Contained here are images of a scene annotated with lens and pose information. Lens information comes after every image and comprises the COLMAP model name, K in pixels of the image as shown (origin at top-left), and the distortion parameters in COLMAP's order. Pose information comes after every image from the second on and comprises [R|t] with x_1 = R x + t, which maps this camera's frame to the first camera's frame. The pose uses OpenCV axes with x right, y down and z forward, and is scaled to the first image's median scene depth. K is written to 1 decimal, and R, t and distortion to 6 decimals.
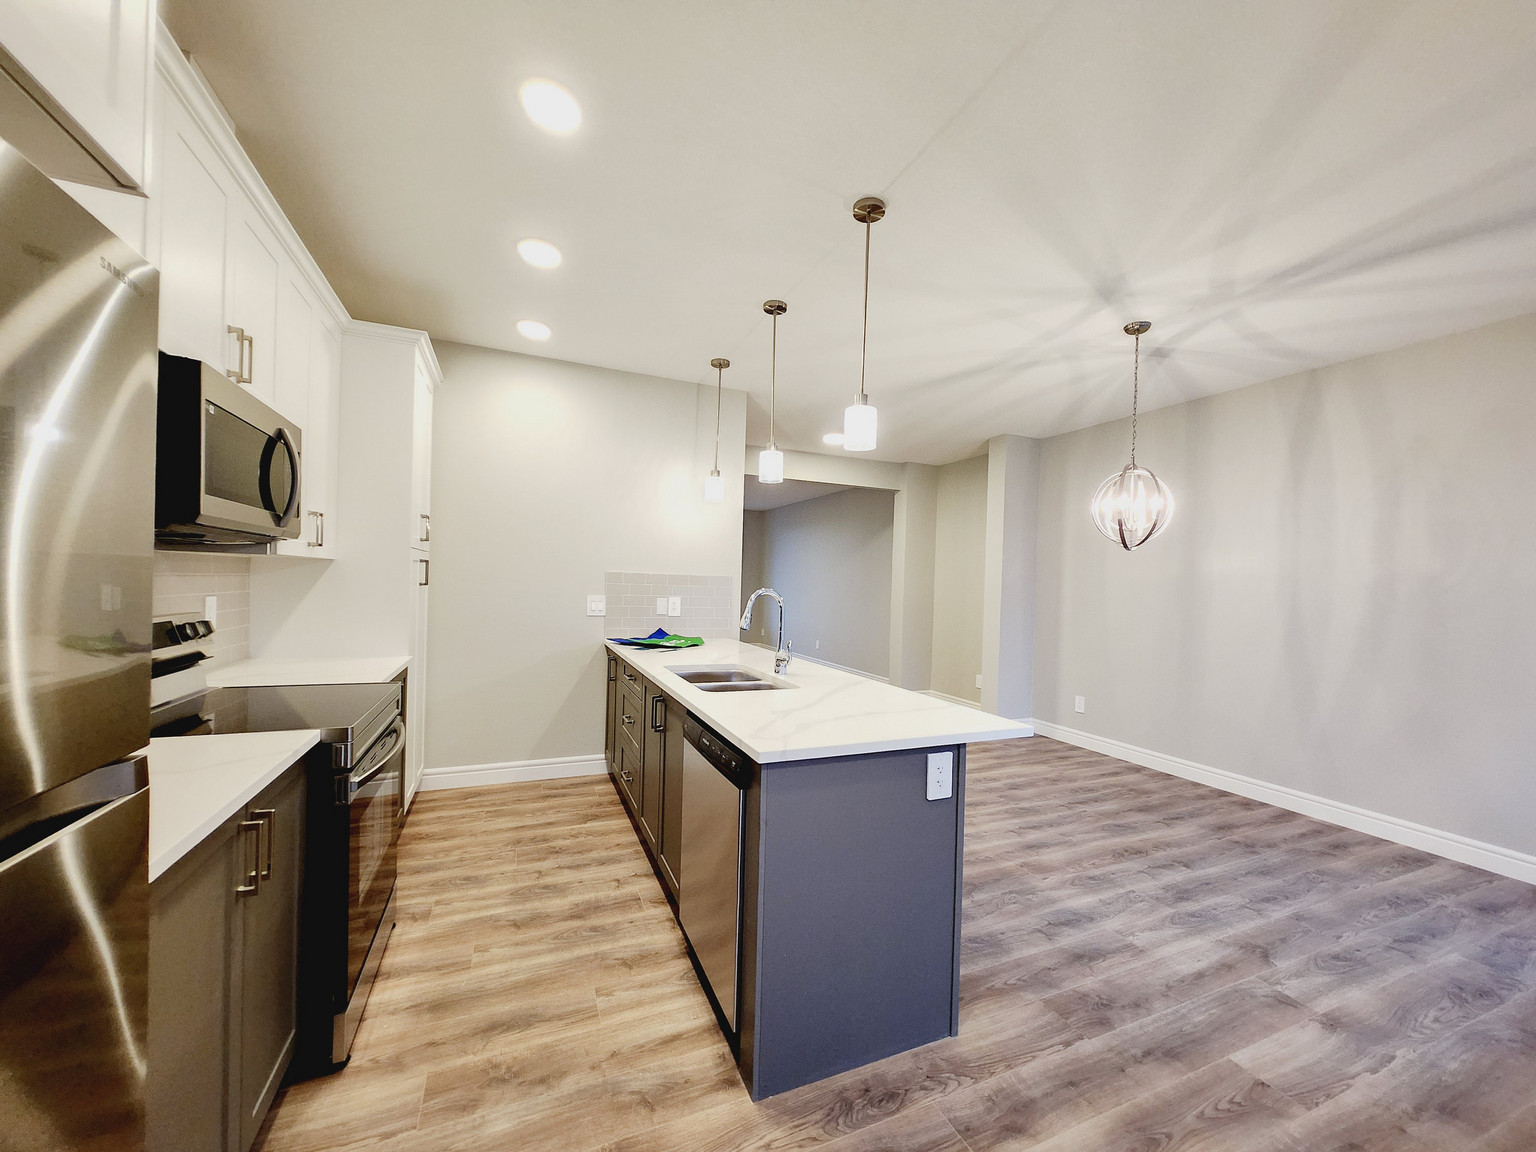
lens RADIAL K [[608.2, 0, 780.3], [0, 608.2, 585.4], [0, 0, 1]] dist [-0.006777, 0.005016]
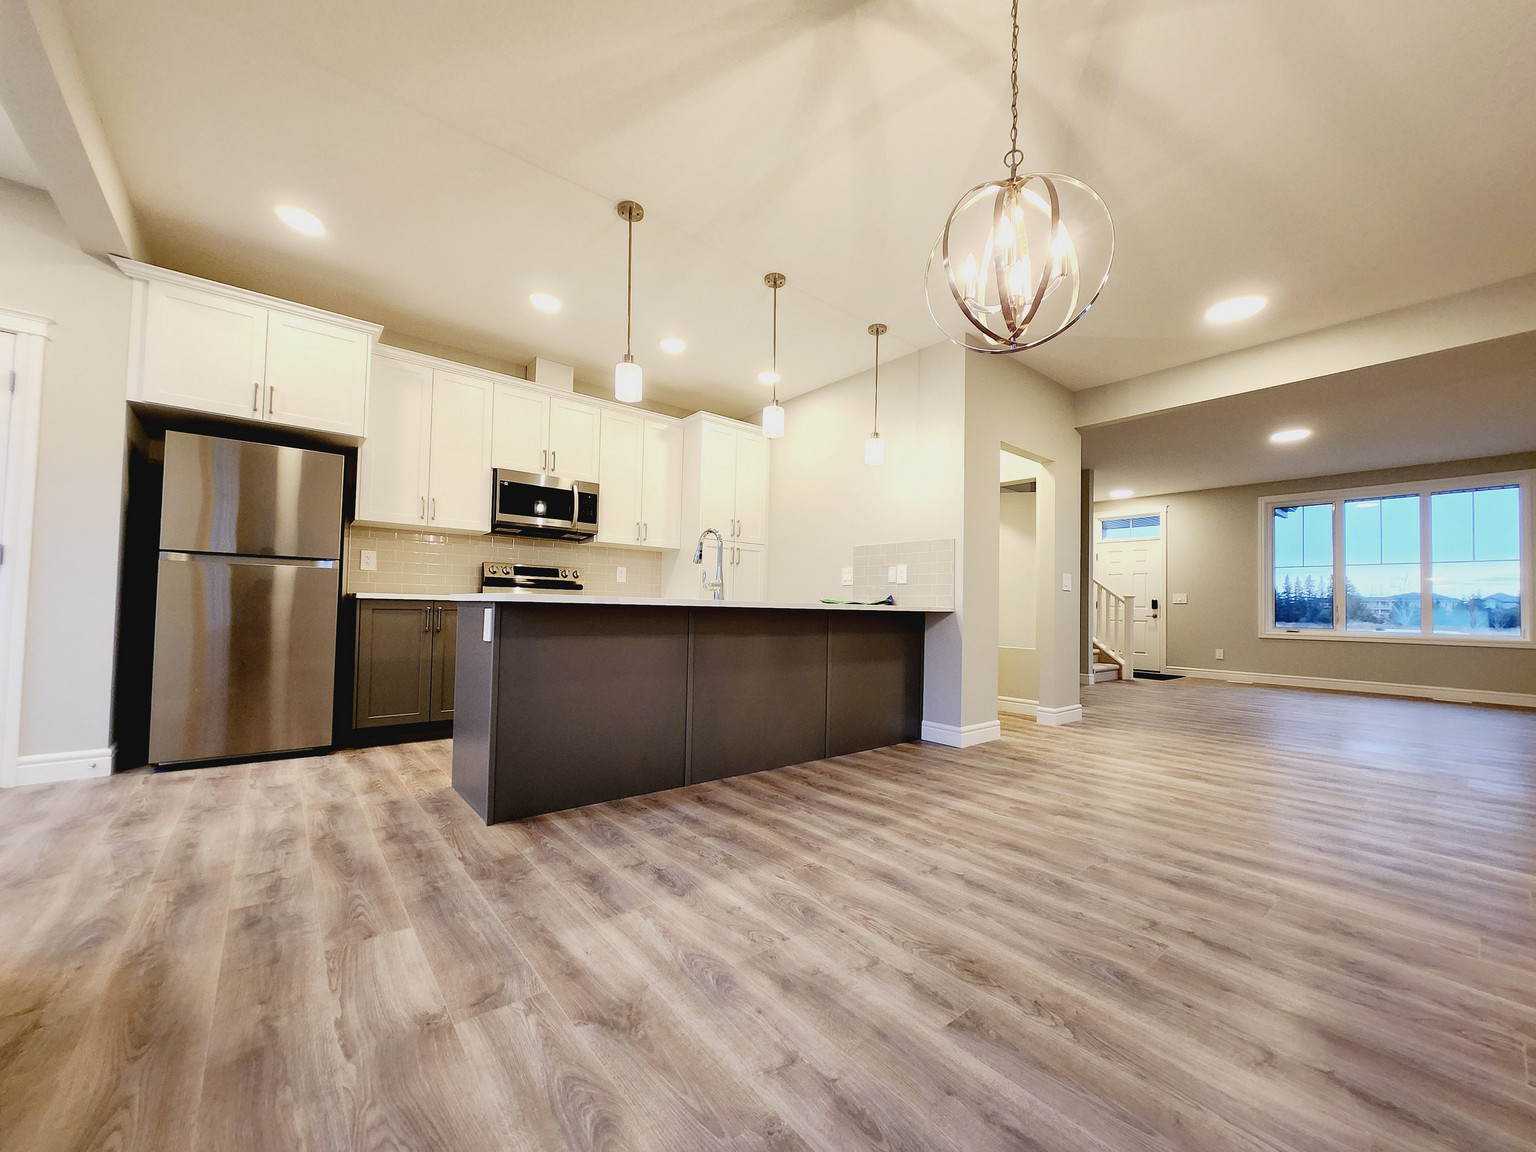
lens RADIAL K [[608.2, 0, 771.4], [0, 608.2, 586.5], [0, 0, 1]] dist [-0.006777, 0.005016]
pose [[0.268082, -0.059005, -0.961587, 1.317481], [-0.015698, 0.997723, -0.065599, 0.222598], [0.963268, 0.032681, 0.266545, 0.919516]]
